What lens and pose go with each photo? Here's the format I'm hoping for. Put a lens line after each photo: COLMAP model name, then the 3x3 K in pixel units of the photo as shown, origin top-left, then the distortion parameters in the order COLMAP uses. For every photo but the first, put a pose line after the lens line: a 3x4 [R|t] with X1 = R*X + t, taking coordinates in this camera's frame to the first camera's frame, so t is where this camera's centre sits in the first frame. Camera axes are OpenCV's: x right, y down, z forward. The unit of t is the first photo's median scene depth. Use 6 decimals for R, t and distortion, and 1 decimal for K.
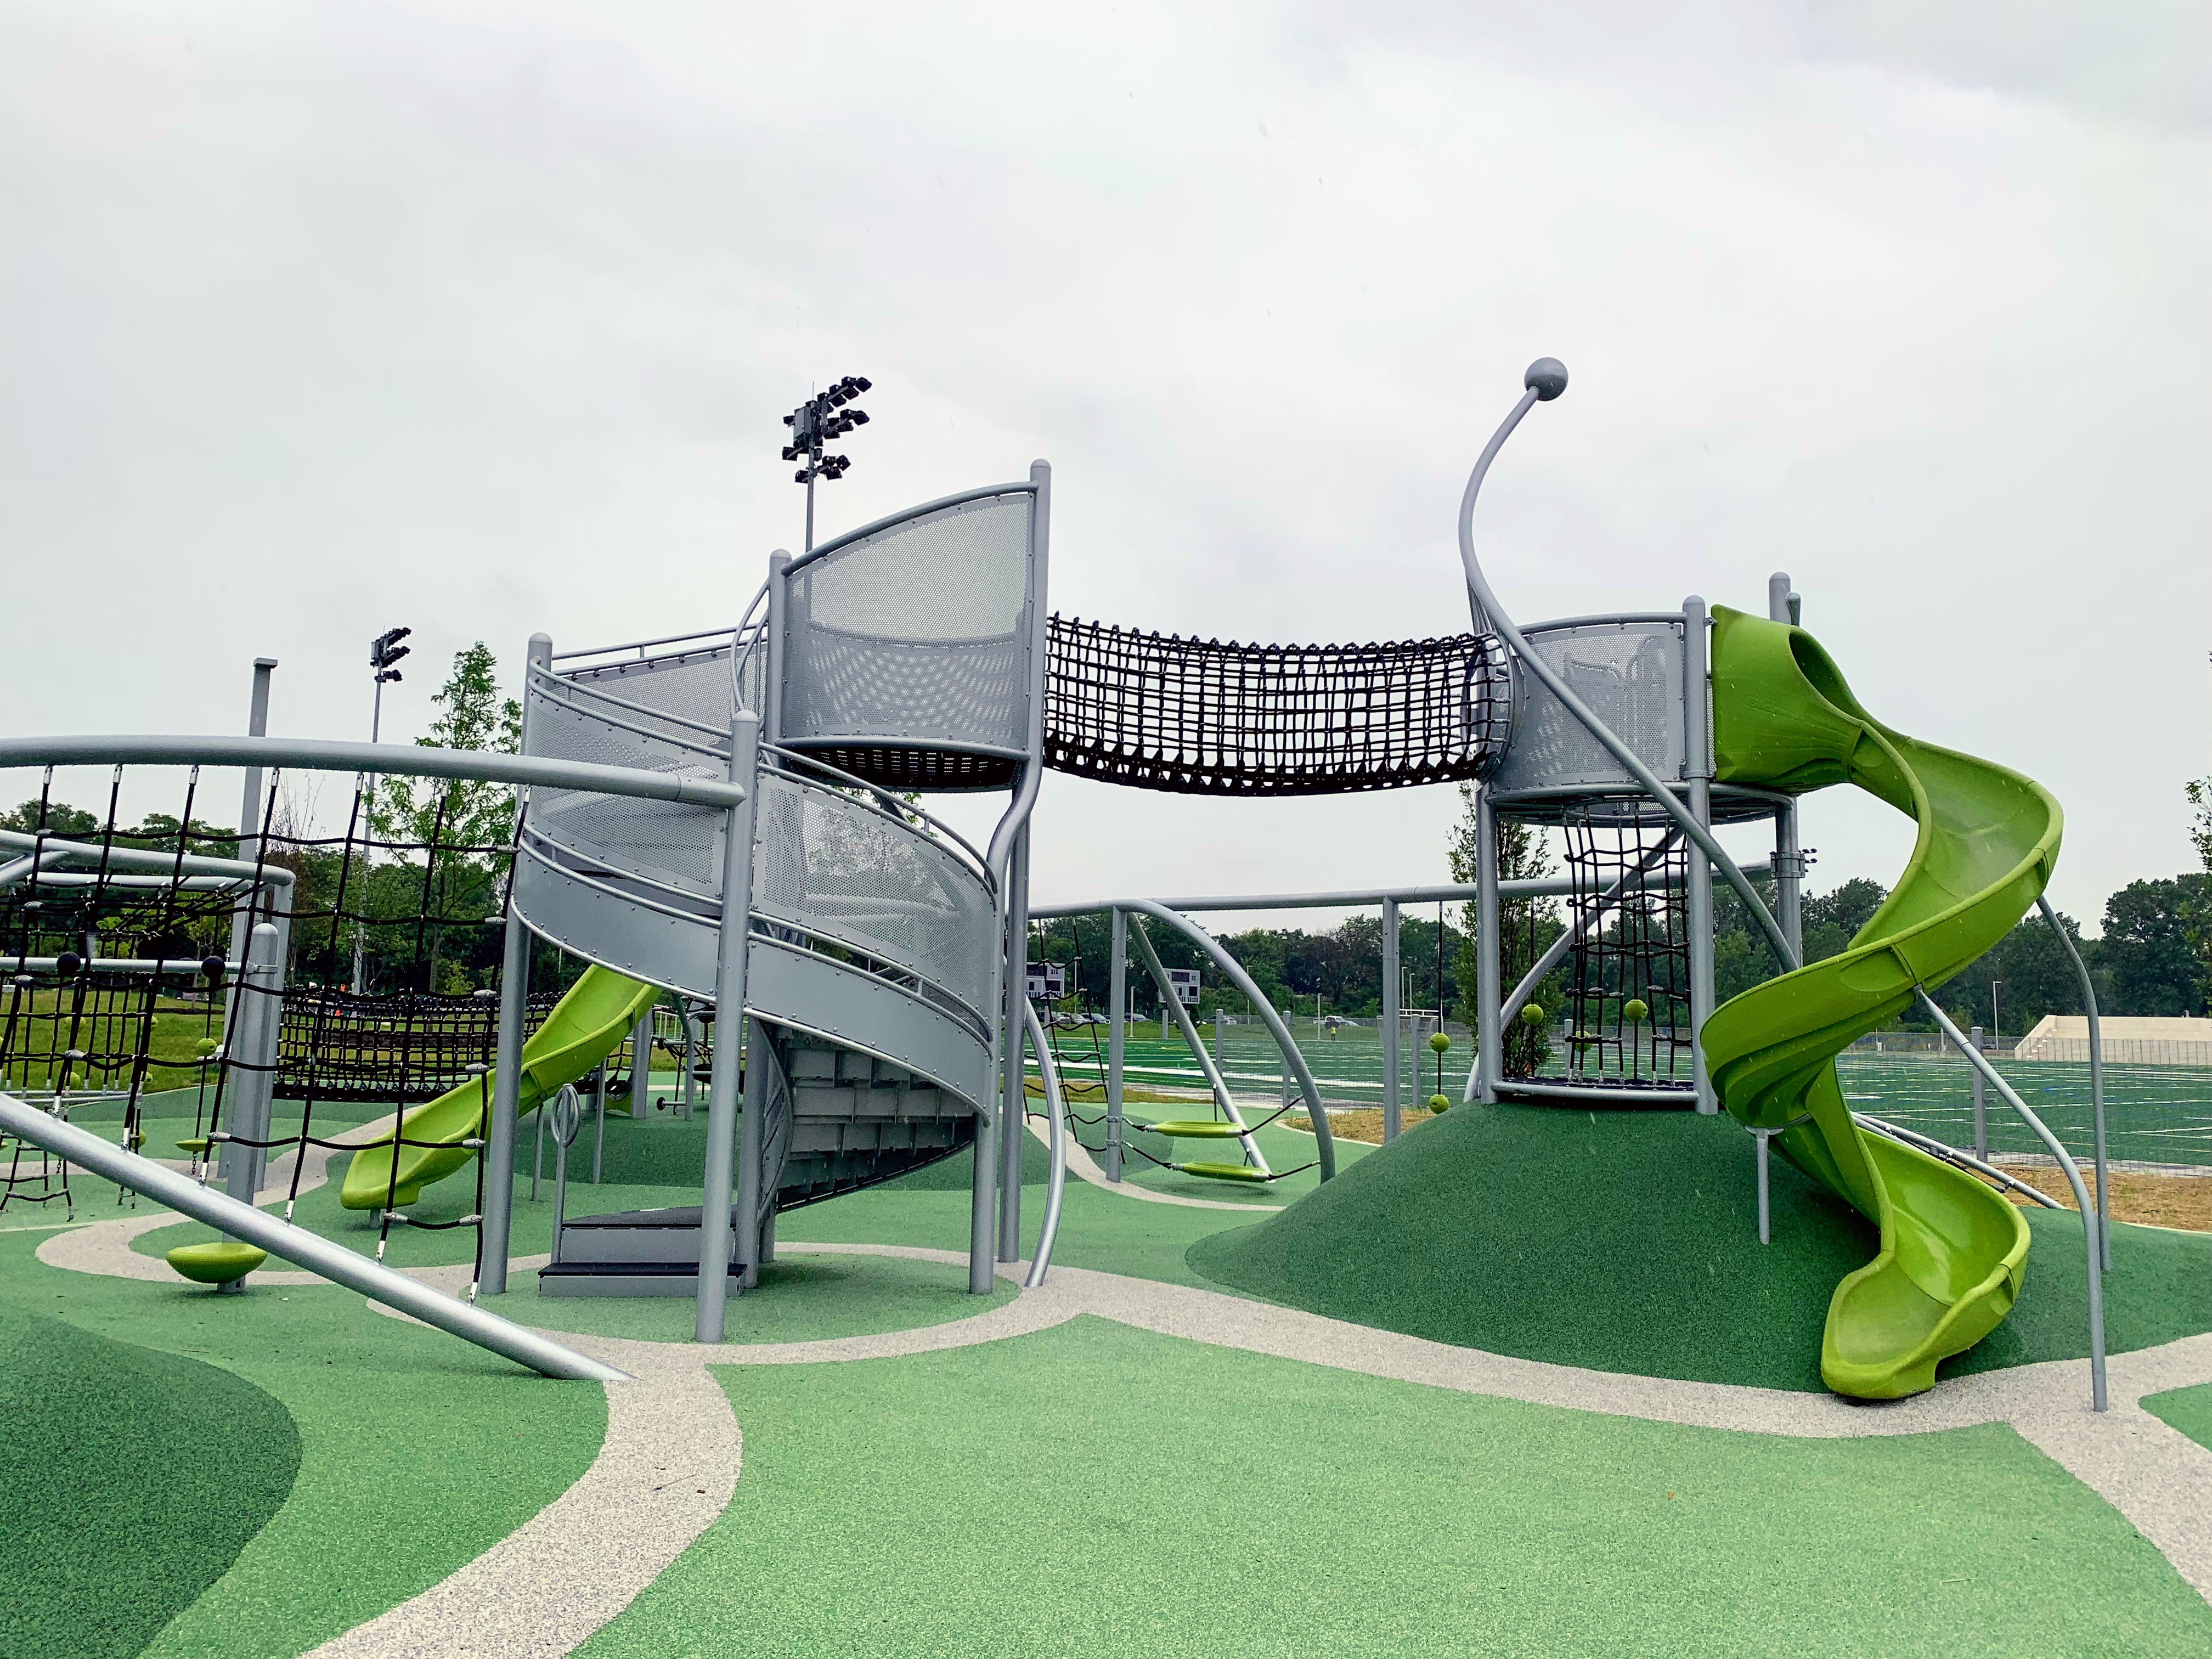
lens RADIAL K [[1684.5, 0, 1125.0], [0, 1684.5, 818.7], [0, 0, 1]] dist [0.066991, -0.005055]
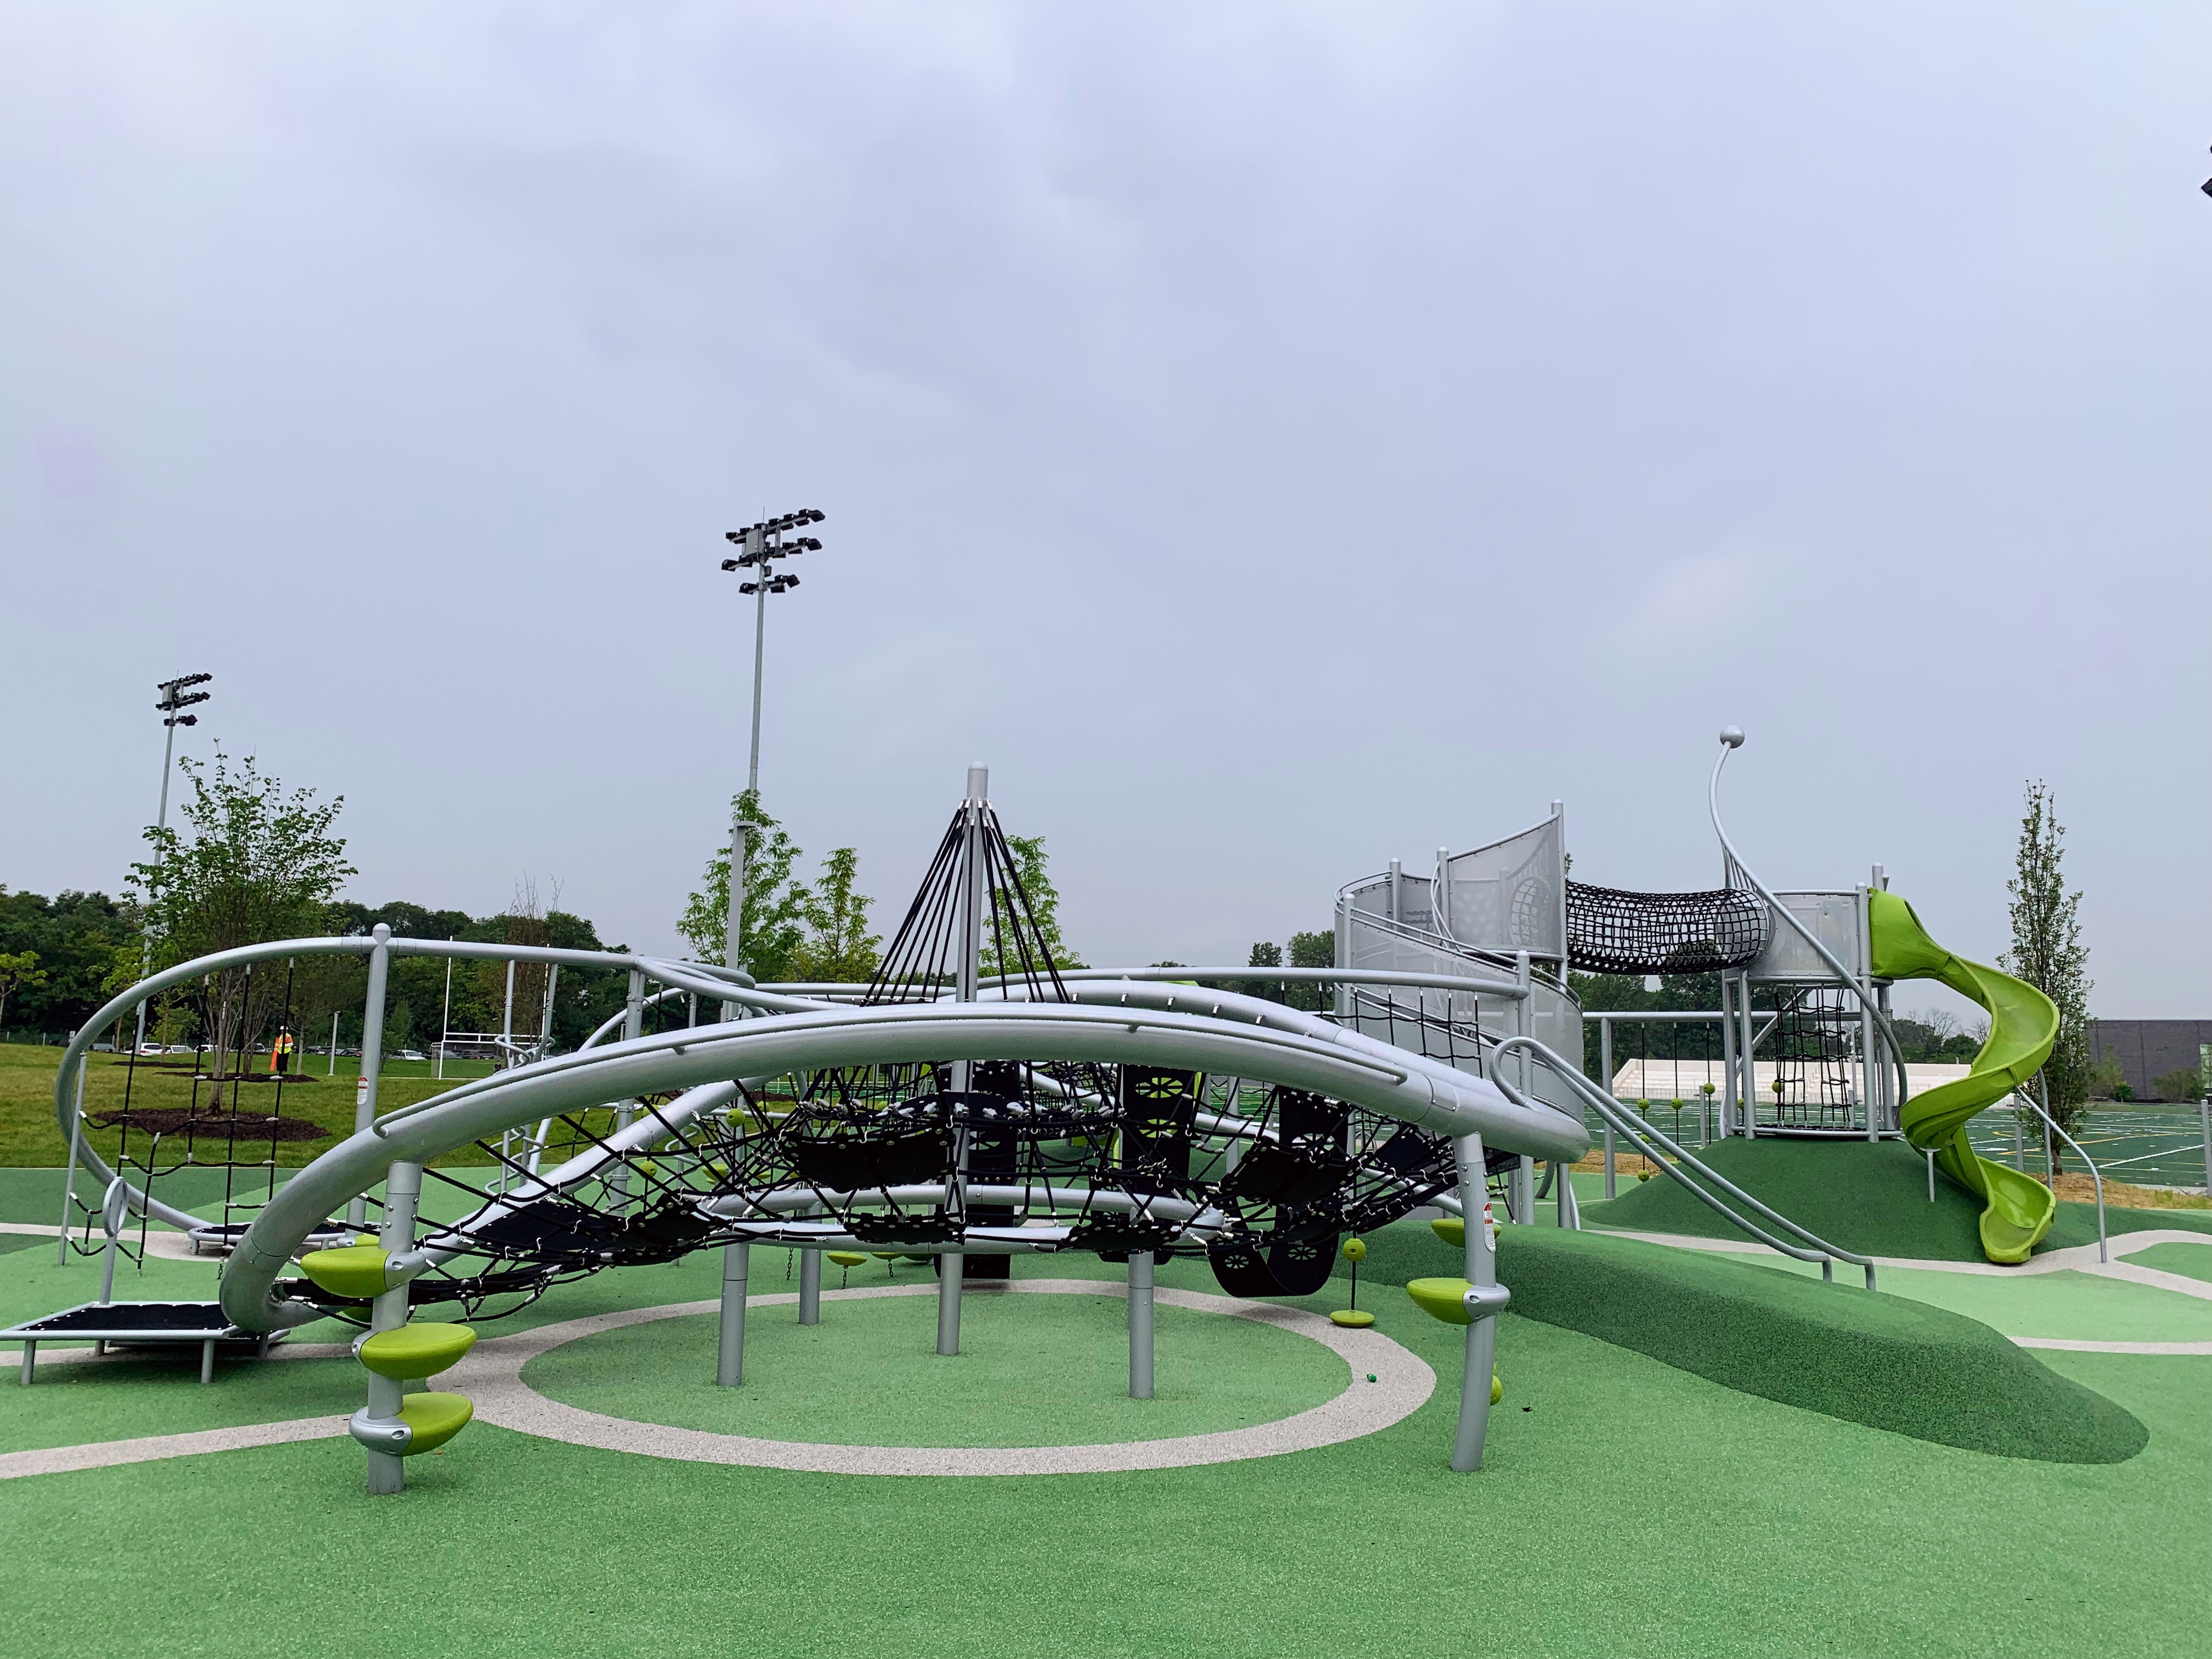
lens RADIAL K [[1696.9, 0, 1109.6], [0, 1696.9, 797.2], [0, 0, 1]] dist [0.015082, -0.000967]
pose [[0.975205, 0.035893, 0.218375, -0.925013], [-0.028280, 0.998882, -0.037890, -0.124755], [-0.219491, 0.030774, 0.975129, -0.724816]]
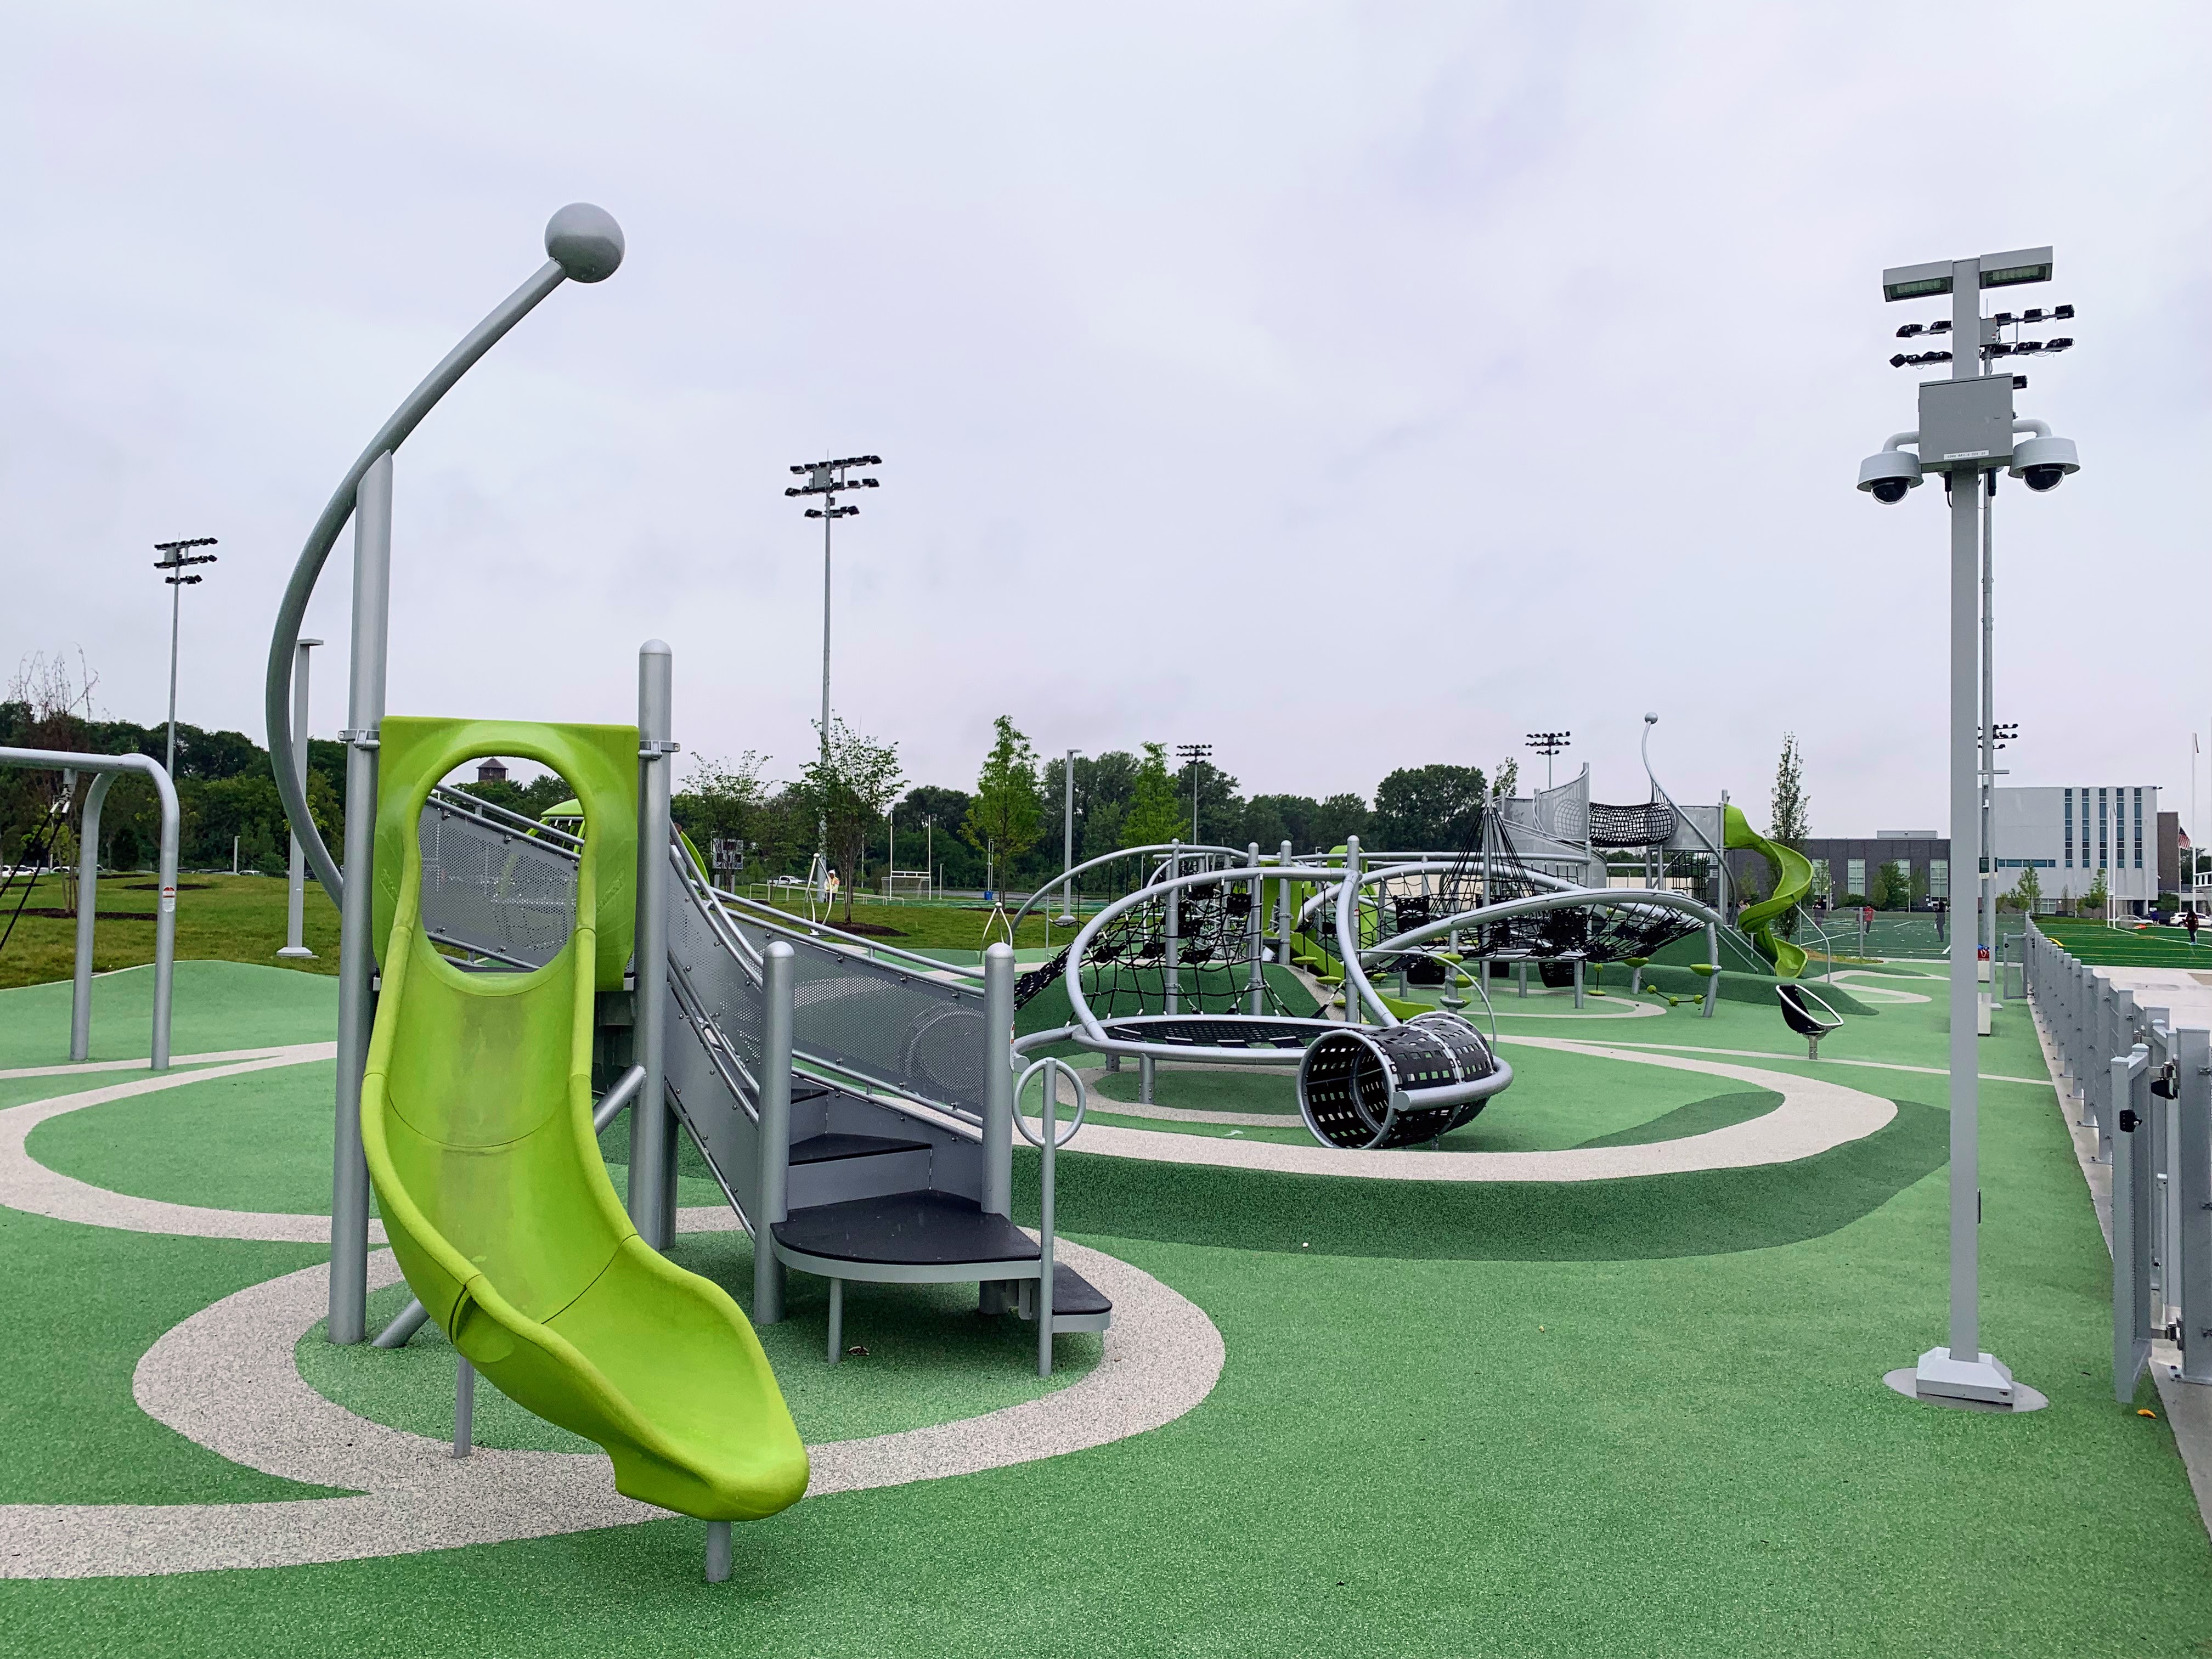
lens RADIAL K [[1684.5, 0, 1125.0], [0, 1684.5, 818.7], [0, 0, 1]] dist [0.066991, -0.005055]
pose [[0.916774, 0.010517, 0.399268, -2.405318], [-0.044753, 0.996063, 0.076522, -0.316962], [-0.396891, -0.088022, 0.913635, -1.969356]]
